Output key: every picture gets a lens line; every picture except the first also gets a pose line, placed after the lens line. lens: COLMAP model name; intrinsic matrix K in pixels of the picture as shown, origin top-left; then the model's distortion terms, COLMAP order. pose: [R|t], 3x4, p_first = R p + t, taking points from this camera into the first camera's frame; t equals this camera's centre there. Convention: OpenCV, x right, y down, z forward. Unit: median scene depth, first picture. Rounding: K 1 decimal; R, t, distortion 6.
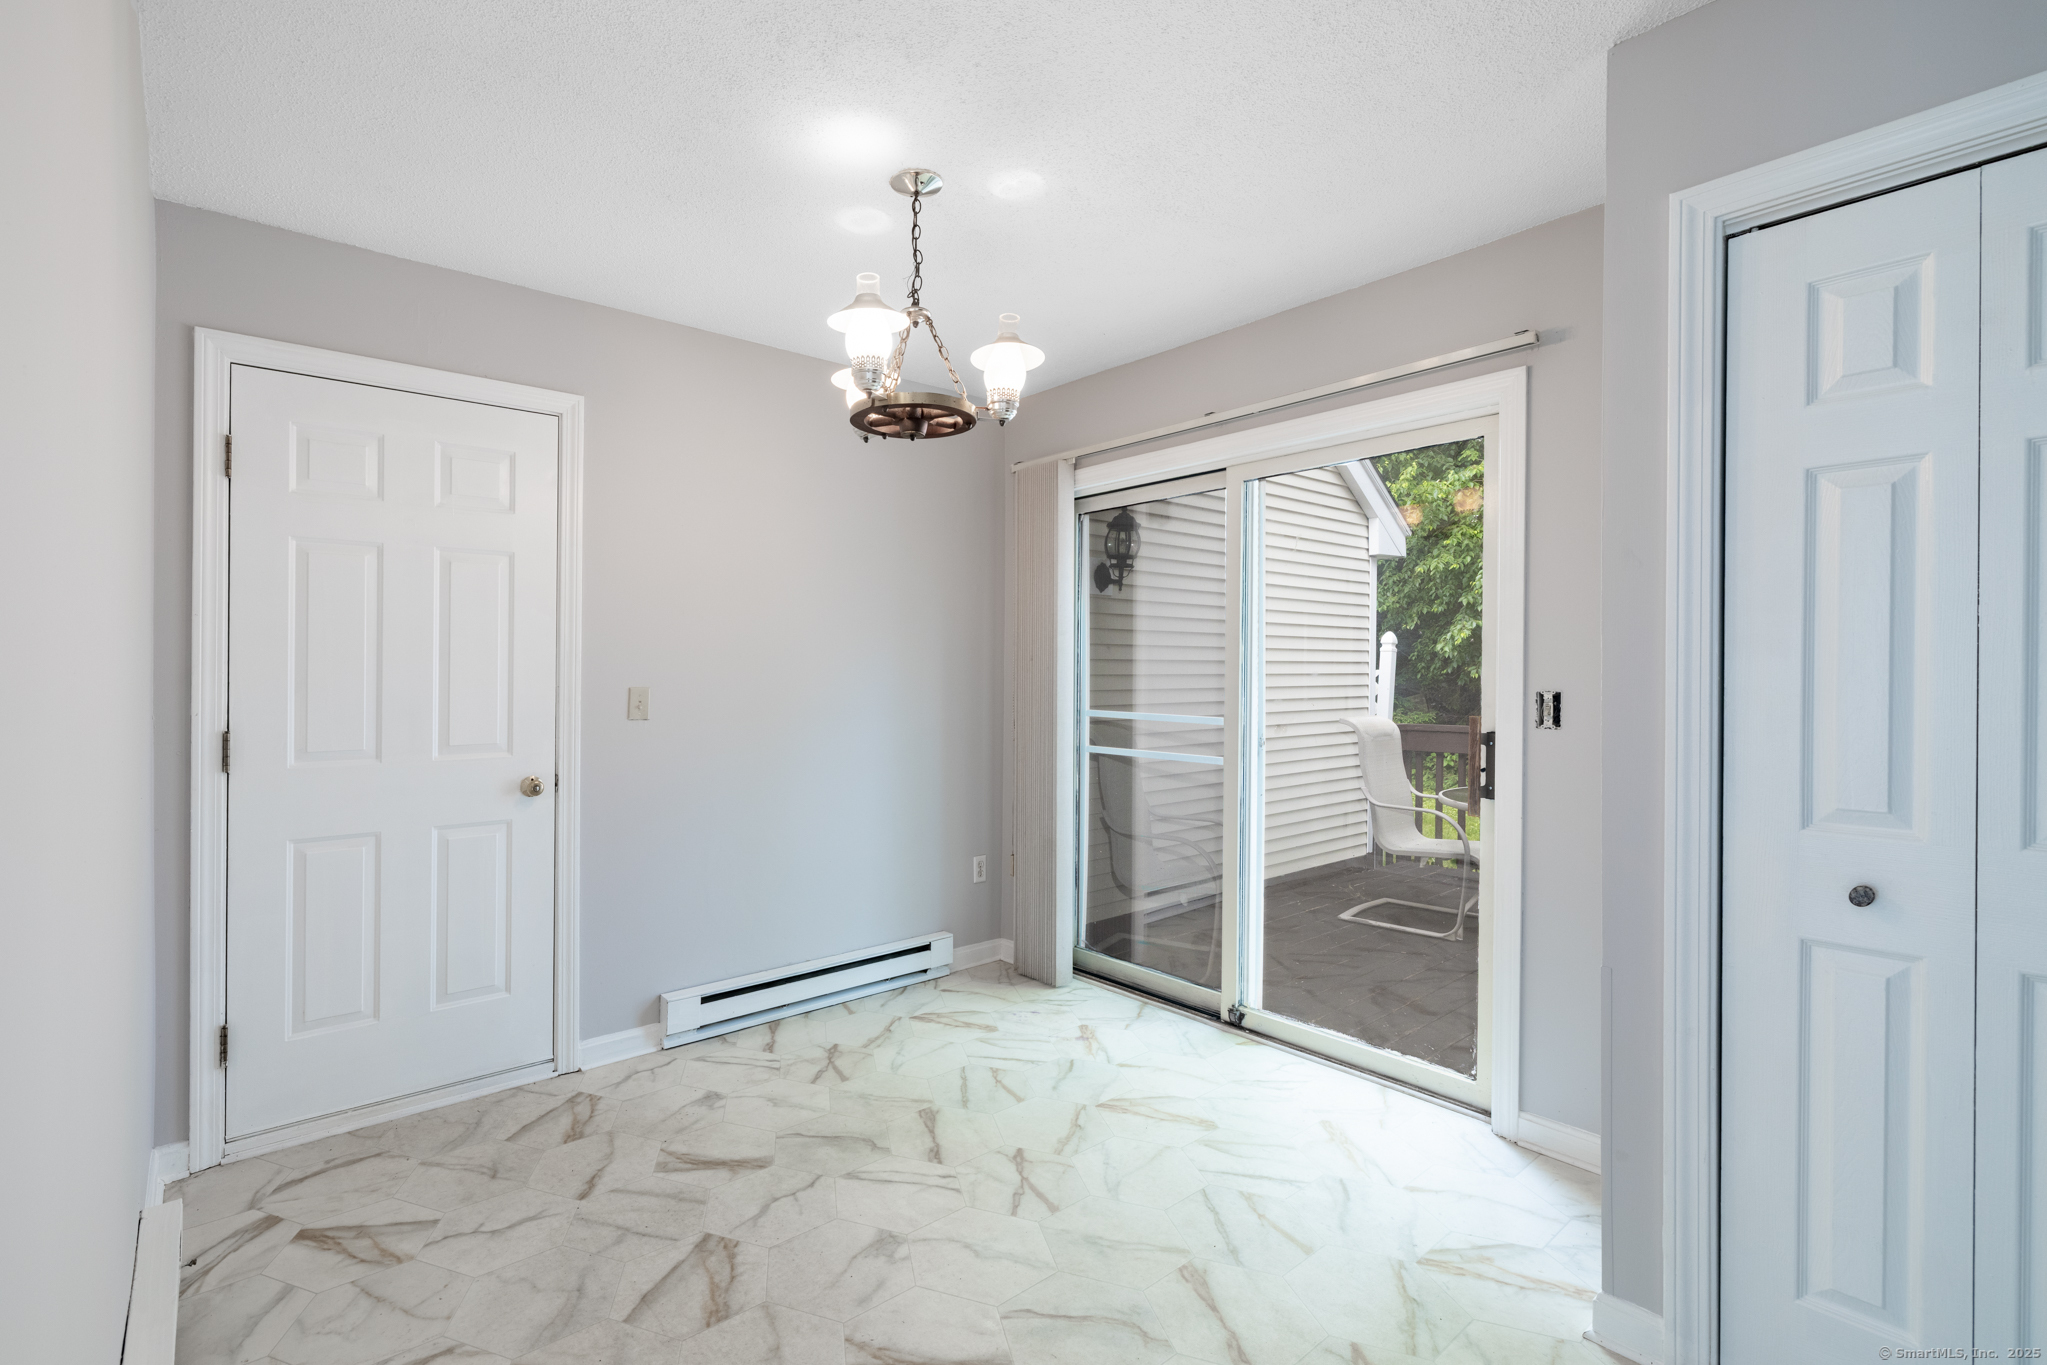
lens RADIAL K [[909.3, 0, 1021.5], [0, 909.3, 687.5], [0, 0, 1]] dist [0.002691, 0.000269]
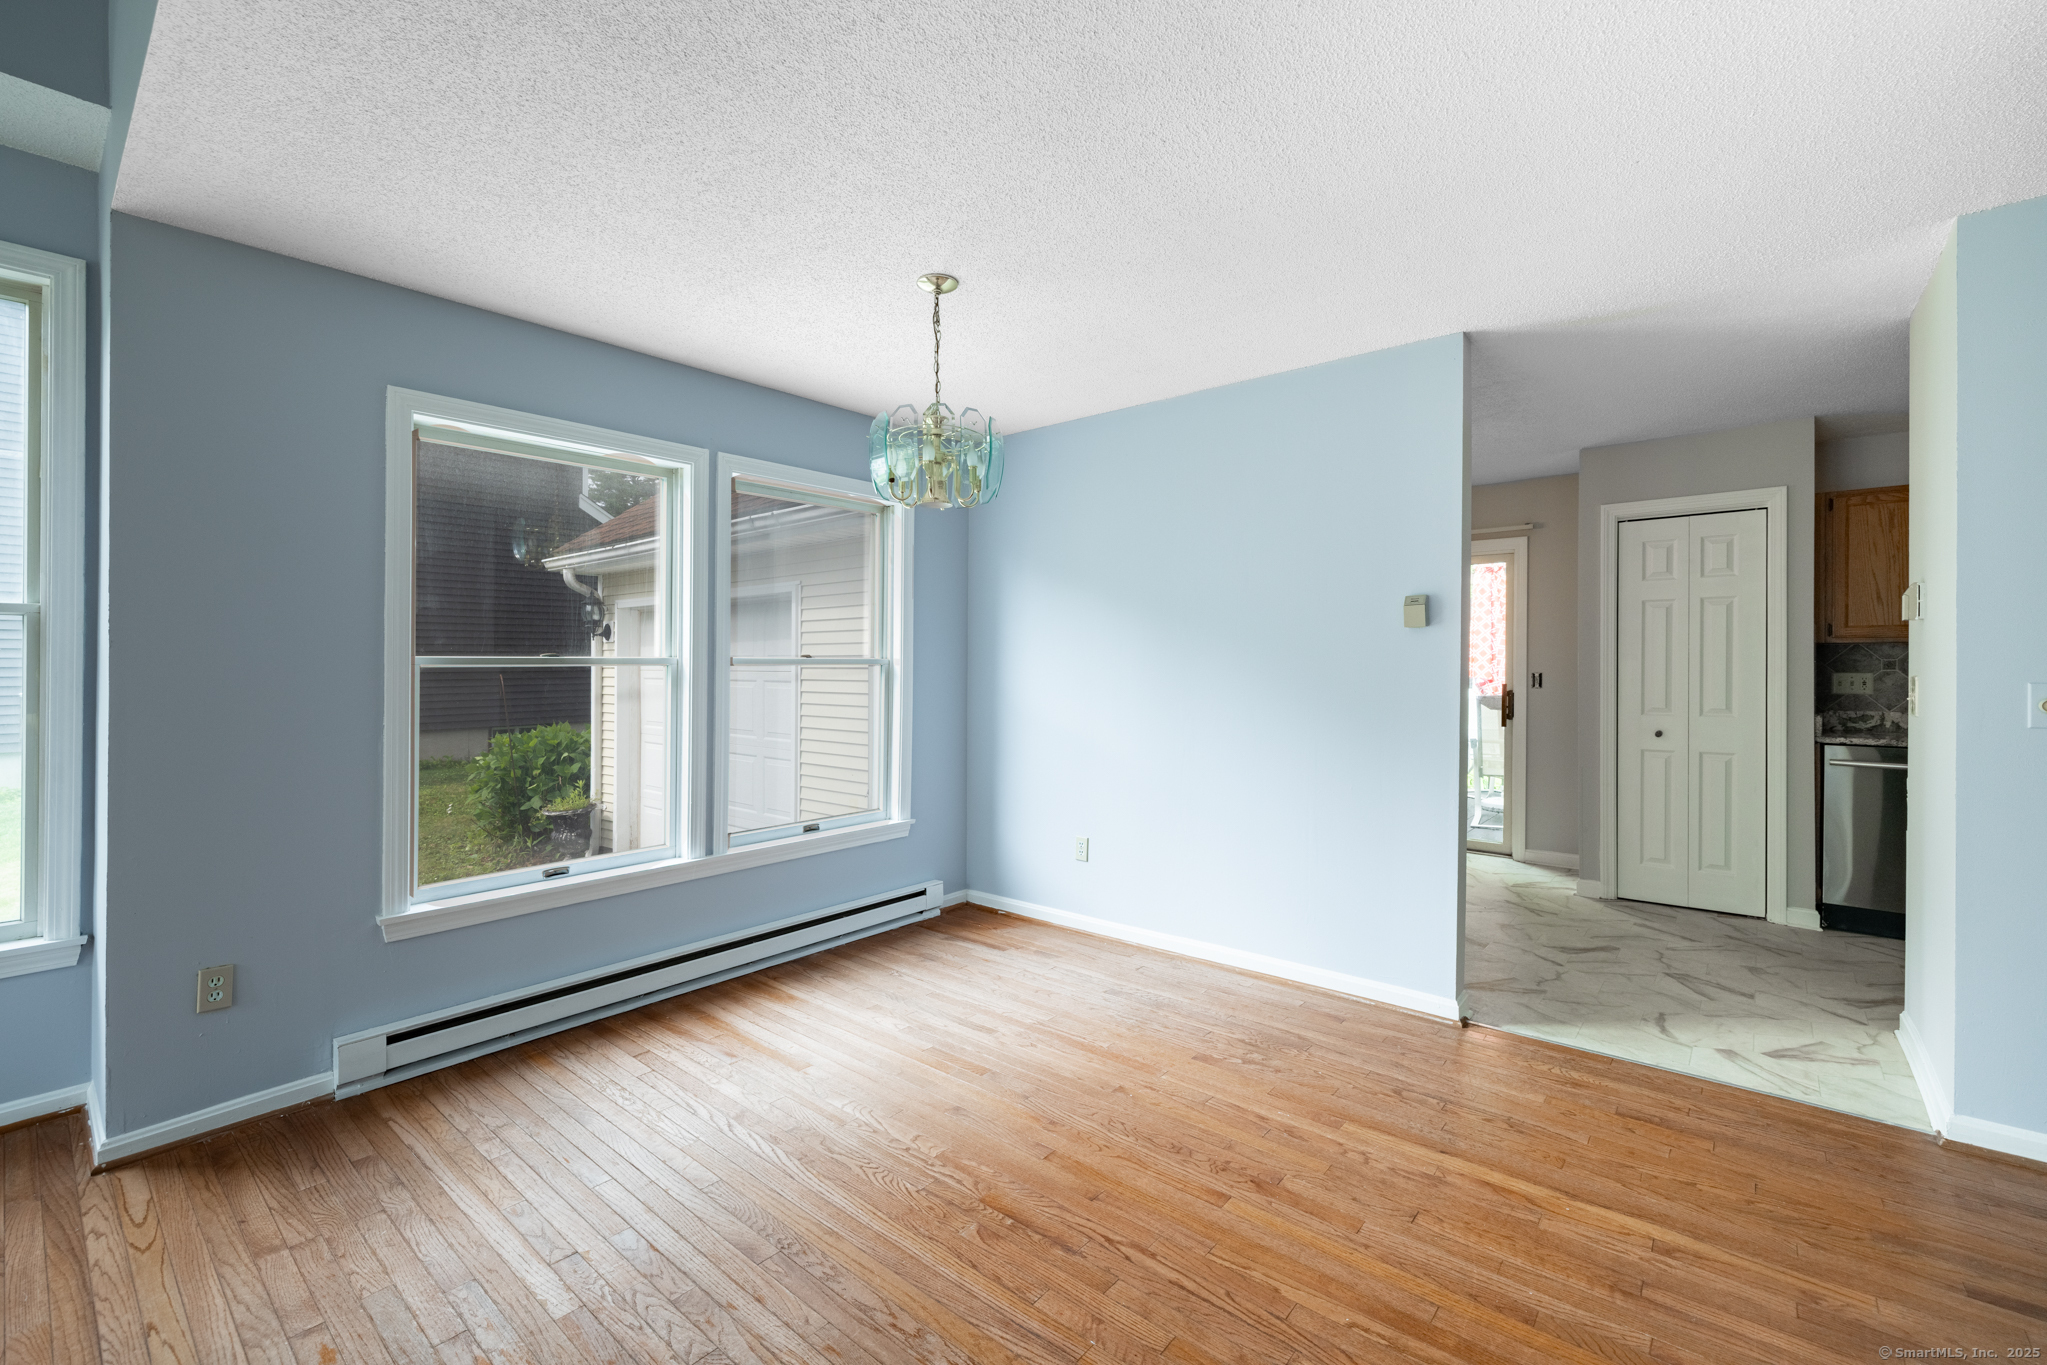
lens RADIAL K [[874.2, 0, 1019.4], [0, 874.2, 672.4], [0, 0, 1]] dist [0.004328, 0.000857]
pose [[0.990396, 0.004527, 0.138183, -1.627141], [-0.004360, 0.999989, -0.001511, 0.018553], [-0.138188, 0.000894, 0.990406, -1.639566]]
